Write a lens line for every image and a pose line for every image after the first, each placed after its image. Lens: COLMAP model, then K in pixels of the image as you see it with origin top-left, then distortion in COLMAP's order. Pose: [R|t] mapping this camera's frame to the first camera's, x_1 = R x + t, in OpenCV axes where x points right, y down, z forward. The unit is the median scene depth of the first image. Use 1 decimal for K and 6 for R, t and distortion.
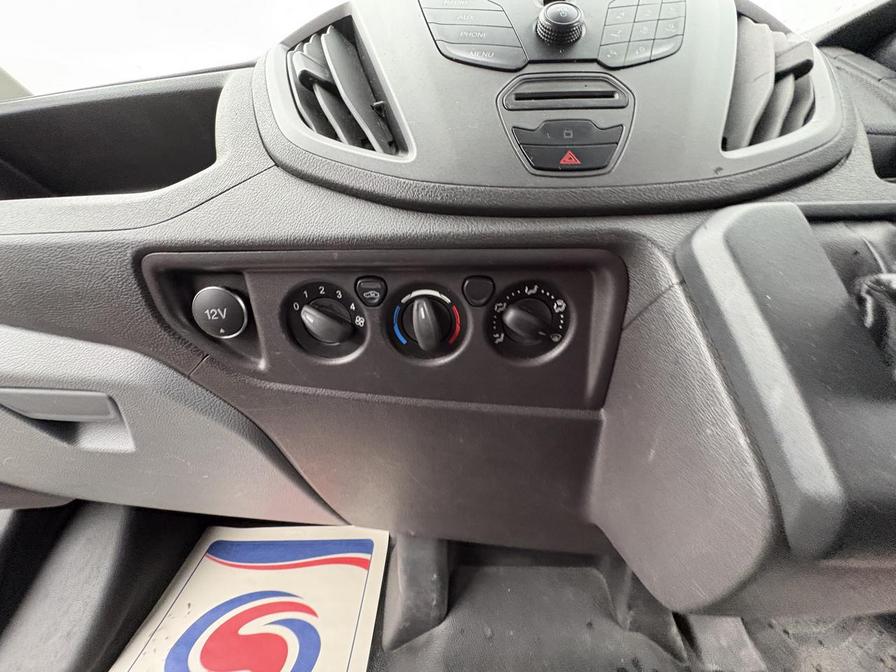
lens RADIAL K [[354.7, 0, 448.0], [0, 354.7, 336.0], [0, 0, 1]] dist [0.002615, 0.000526]
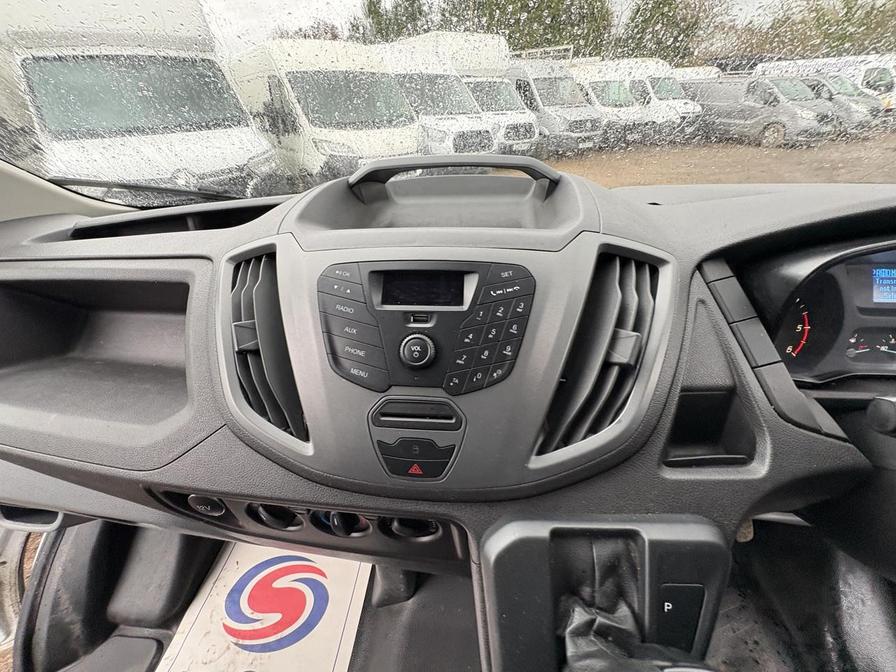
lens RADIAL K [[354.7, 0, 448.0], [0, 354.7, 336.0], [0, 0, 1]] dist [0.002615, 0.000526]
pose [[0.996874, 0.018821, -0.076727, 0.222845], [-0.000290, 0.972072, 0.234681, -0.526236], [0.079001, -0.233926, 0.969040, -0.091613]]
